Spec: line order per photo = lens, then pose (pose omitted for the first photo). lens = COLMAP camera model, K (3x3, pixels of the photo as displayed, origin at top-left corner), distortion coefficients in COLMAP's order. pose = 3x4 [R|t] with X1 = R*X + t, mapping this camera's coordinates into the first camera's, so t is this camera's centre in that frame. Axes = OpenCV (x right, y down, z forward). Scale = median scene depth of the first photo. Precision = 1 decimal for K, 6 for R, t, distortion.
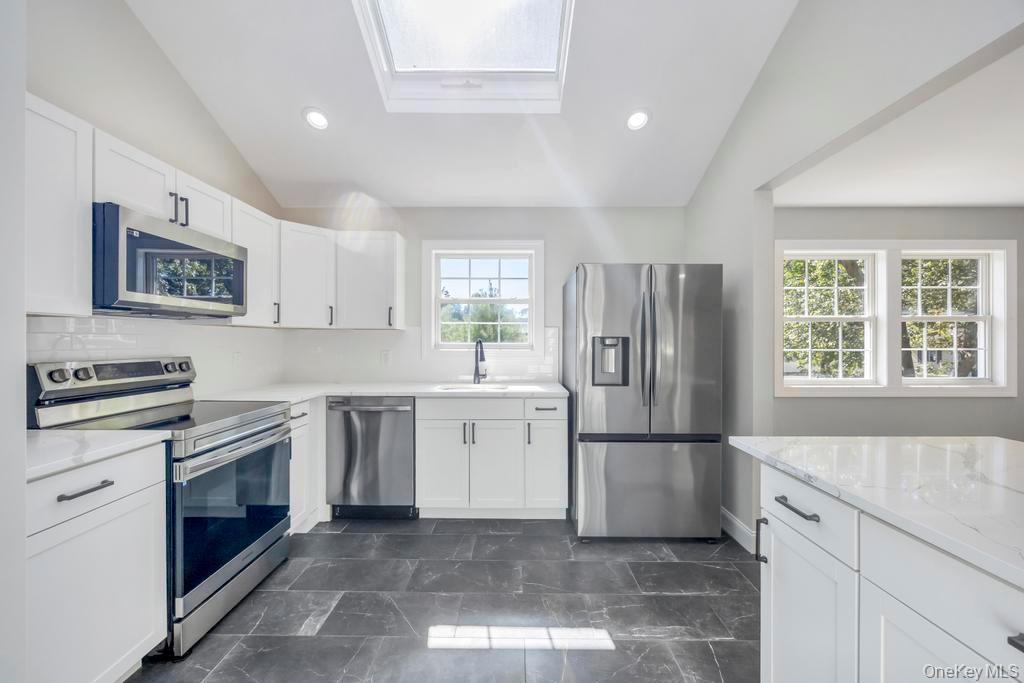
lens RADIAL K [[397.1, 0, 512.0], [0, 397.1, 341.5], [0, 0, 1]] dist [-0.001501, -0.000168]
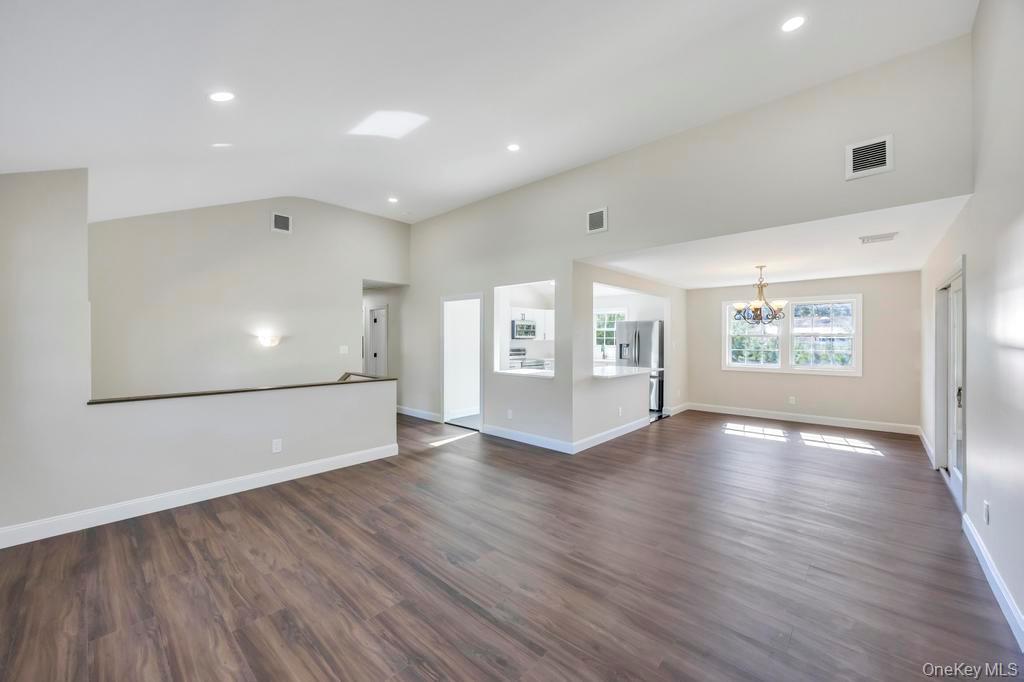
lens RADIAL K [[397.1, 0, 512.0], [0, 397.1, 341.0], [0, 0, 1]] dist [-0.001501, -0.000168]
pose [[0.744569, 0.003186, -0.667538, 1.670879], [-0.001912, 0.999995, 0.002640, -0.041508], [0.667543, -0.000689, 0.744571, -1.967537]]
